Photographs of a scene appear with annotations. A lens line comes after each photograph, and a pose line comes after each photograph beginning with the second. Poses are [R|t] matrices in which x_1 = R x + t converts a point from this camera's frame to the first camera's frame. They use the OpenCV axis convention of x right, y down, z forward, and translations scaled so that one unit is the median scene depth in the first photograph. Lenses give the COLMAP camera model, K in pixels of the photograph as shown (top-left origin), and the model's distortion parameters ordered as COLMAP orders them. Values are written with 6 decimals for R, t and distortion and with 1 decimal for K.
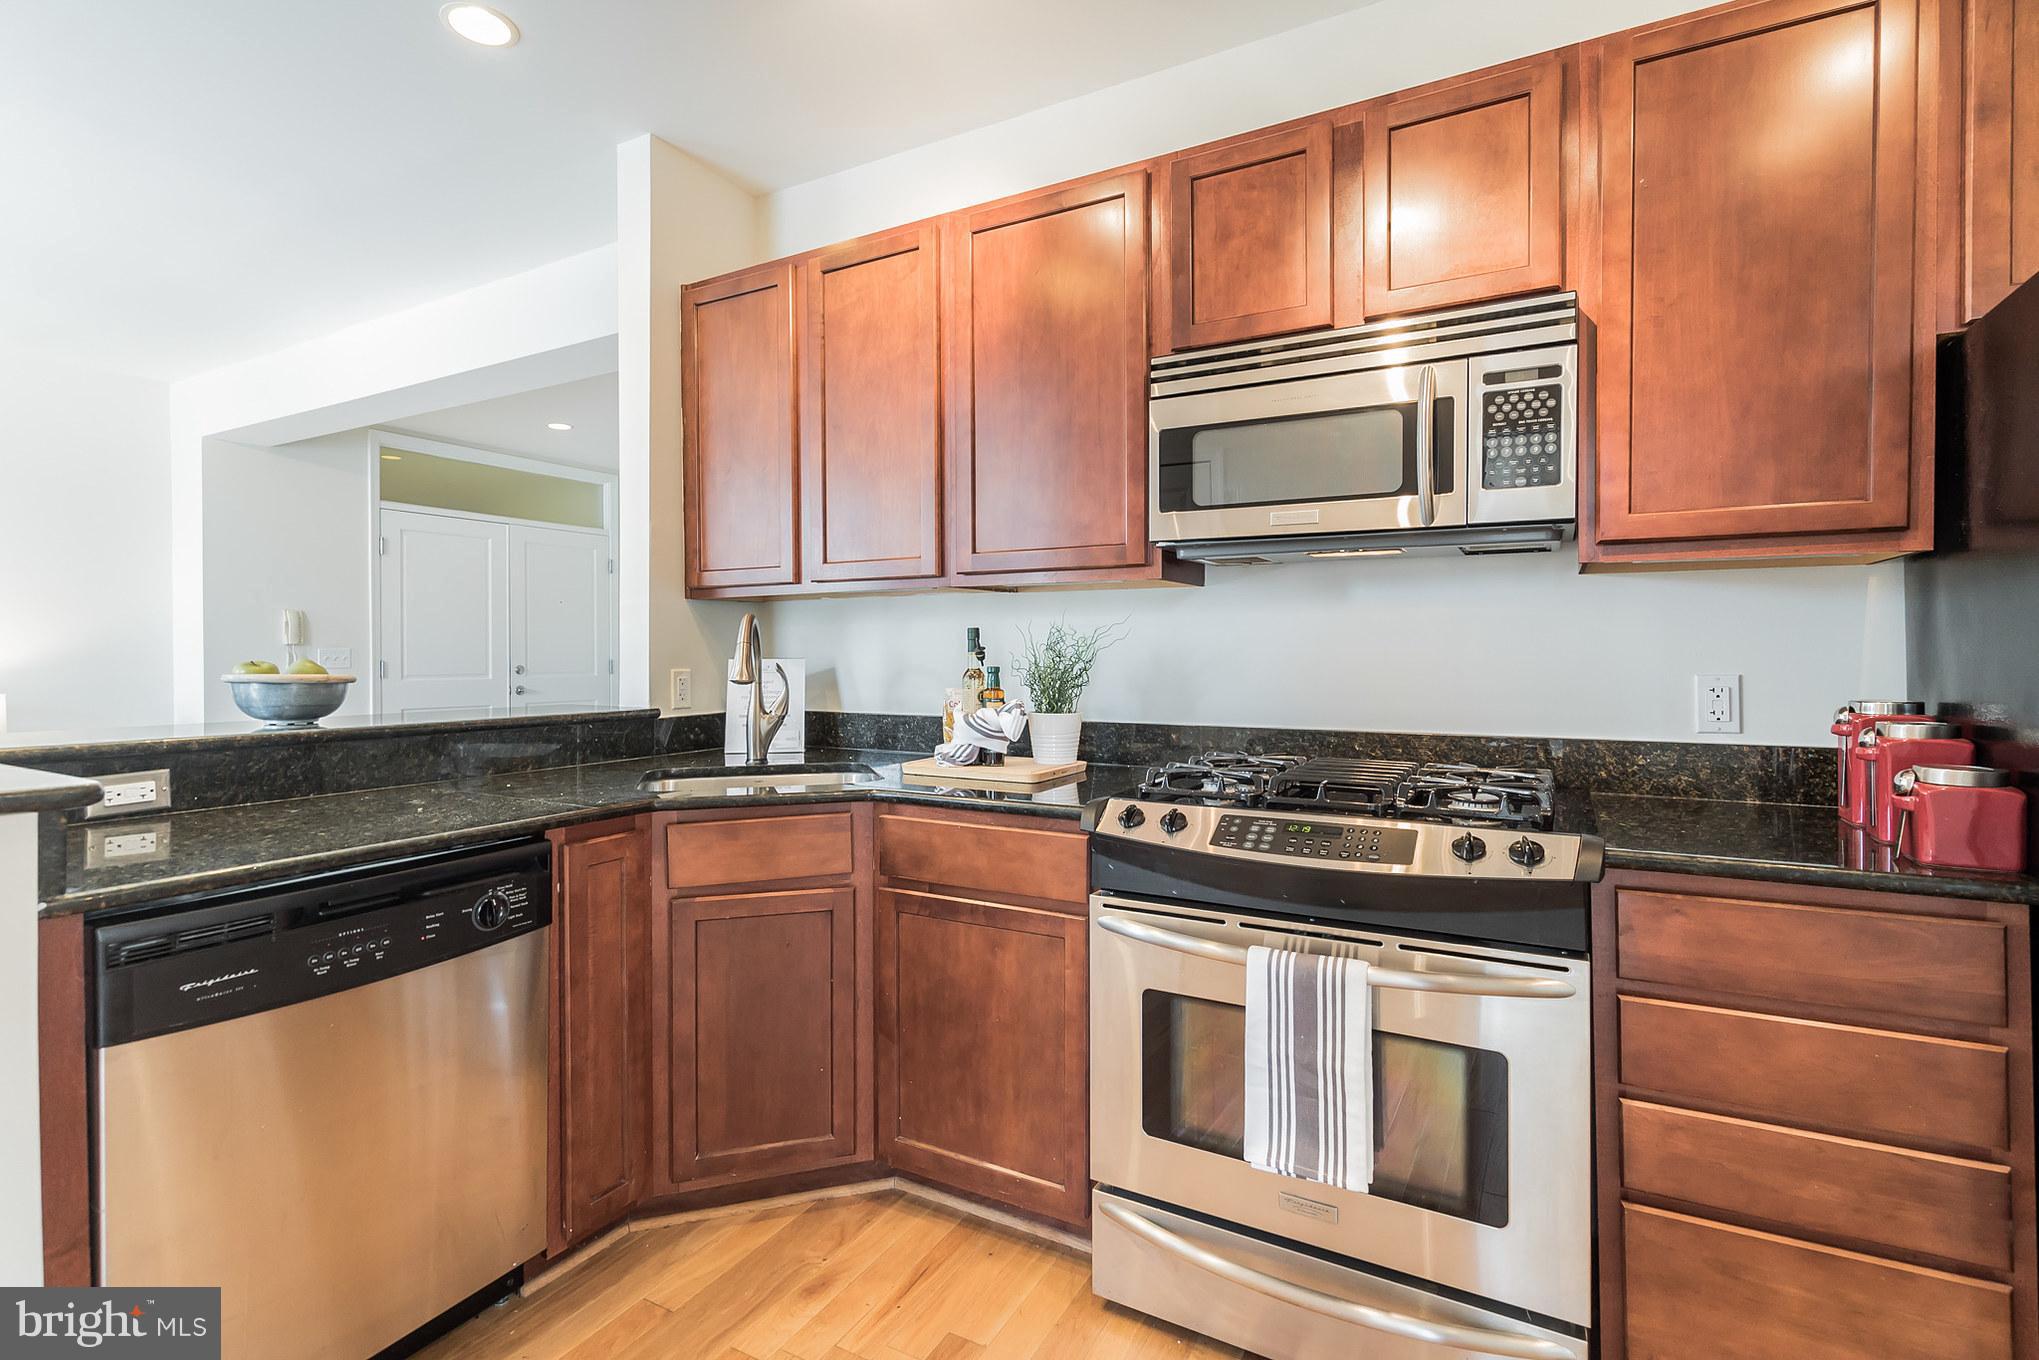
lens RADIAL K [[976.9, 0, 1073.3], [0, 976.9, 661.1], [0, 0, 1]] dist [0.000336, -0.000155]
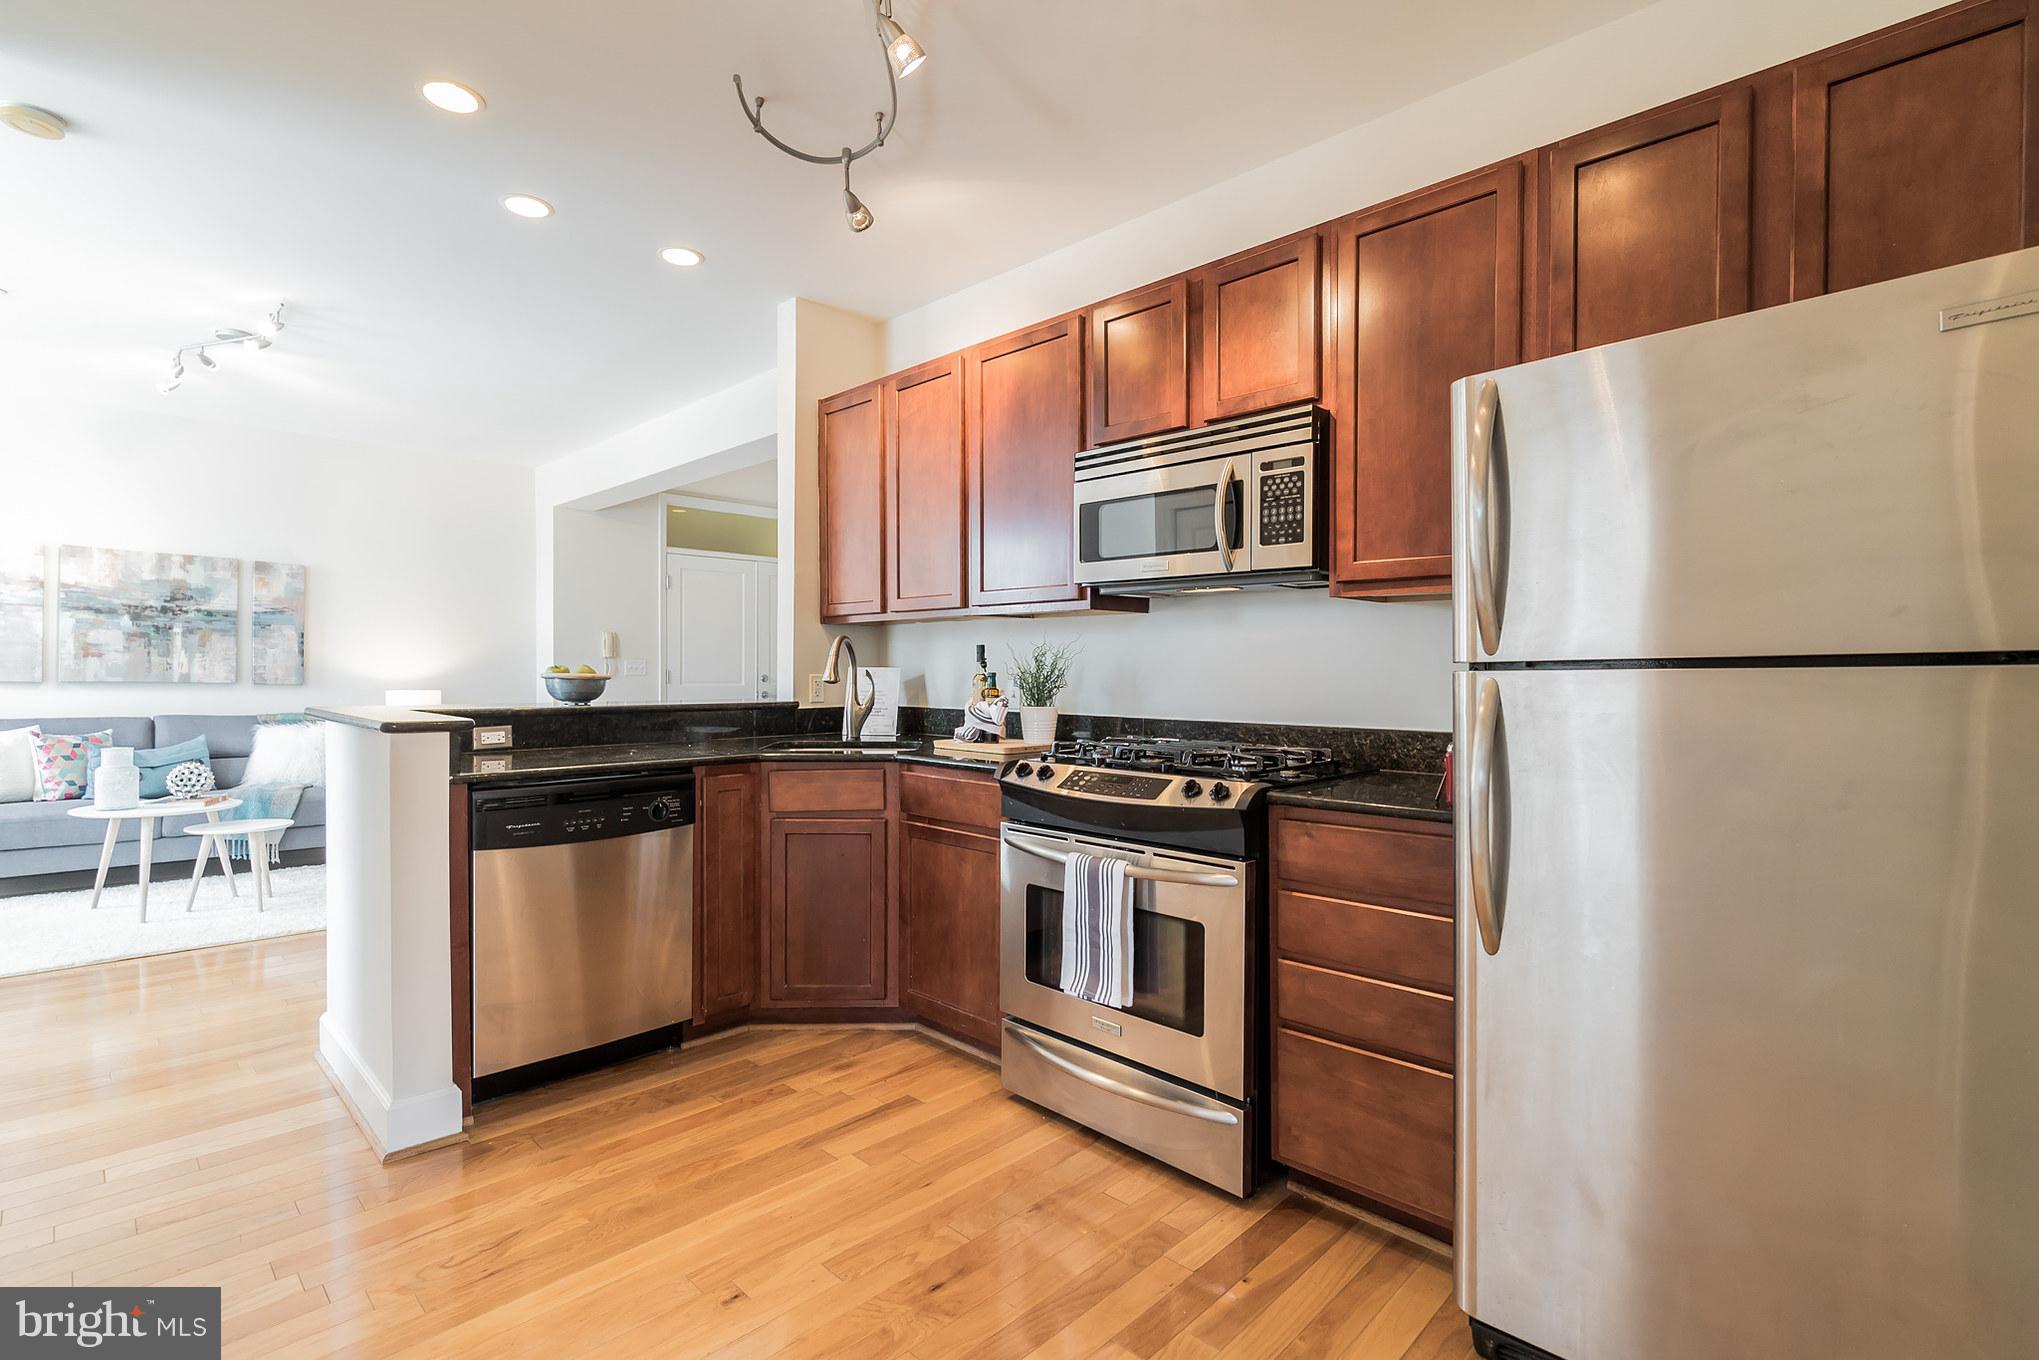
lens RADIAL K [[1005.6, 0, 1029.5], [0, 1005.6, 682.7], [0, 0, 1]] dist [0.005291, -0.002126]
pose [[0.954668, 0.009296, -0.297527, 0.502400], [-0.007702, 0.999949, 0.006531, 0.013555], [0.297573, -0.003943, 0.954691, -0.452026]]
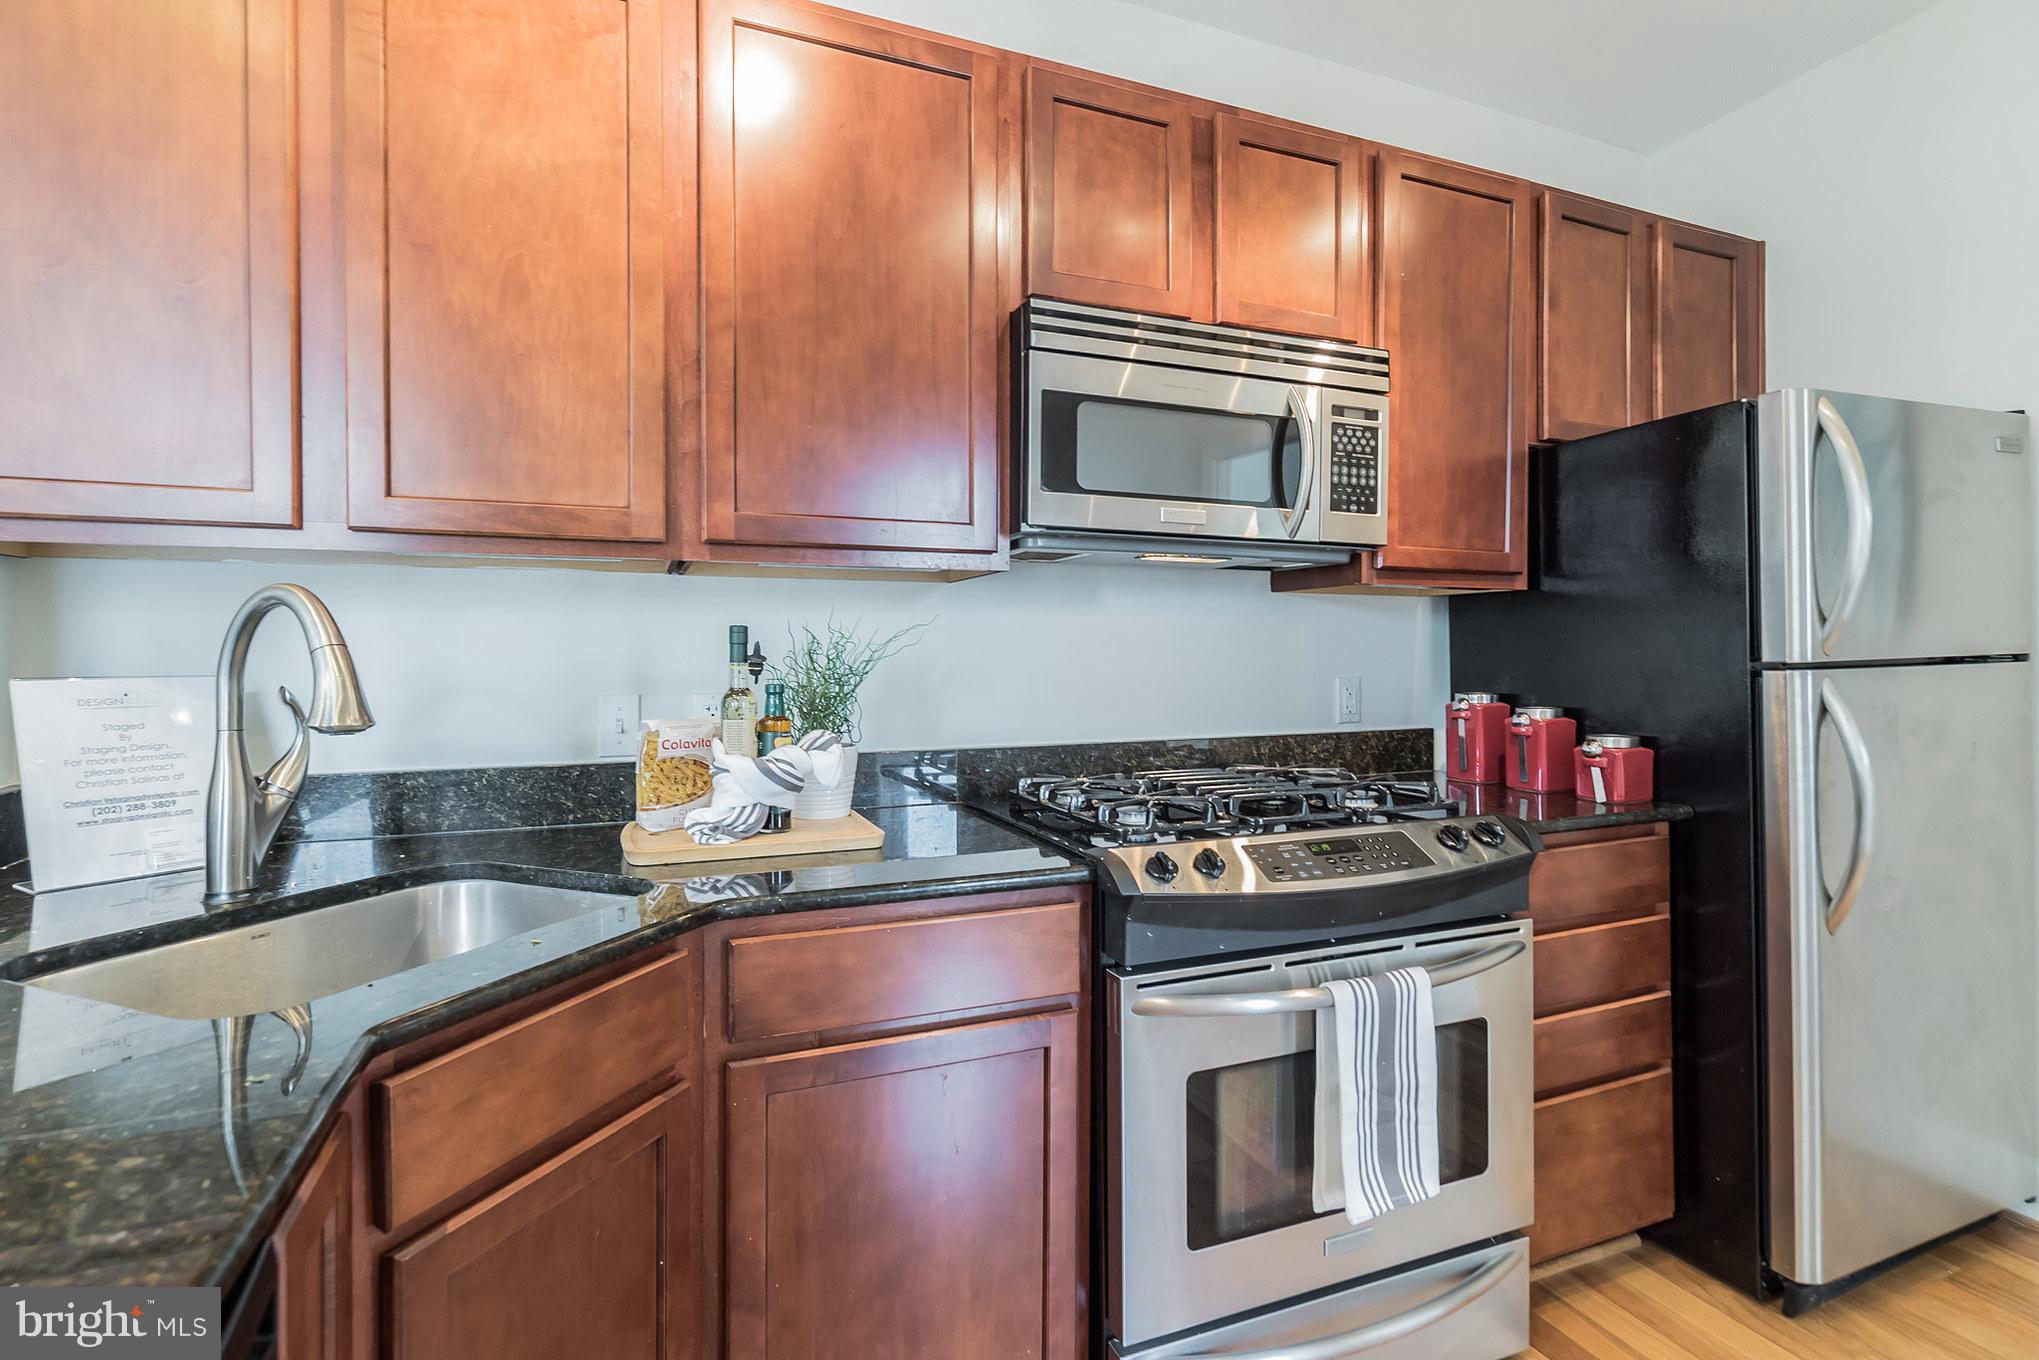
lens RADIAL K [[944.7, 0, 968.4], [0, 944.7, 663.2], [0, 0, 1]] dist [0.000163, 0.000635]
pose [[0.644286, -0.006445, 0.764757, -0.607743], [0.008939, 0.999960, 0.000896, -0.009532], [-0.764732, 0.006259, 0.644318, 0.591448]]
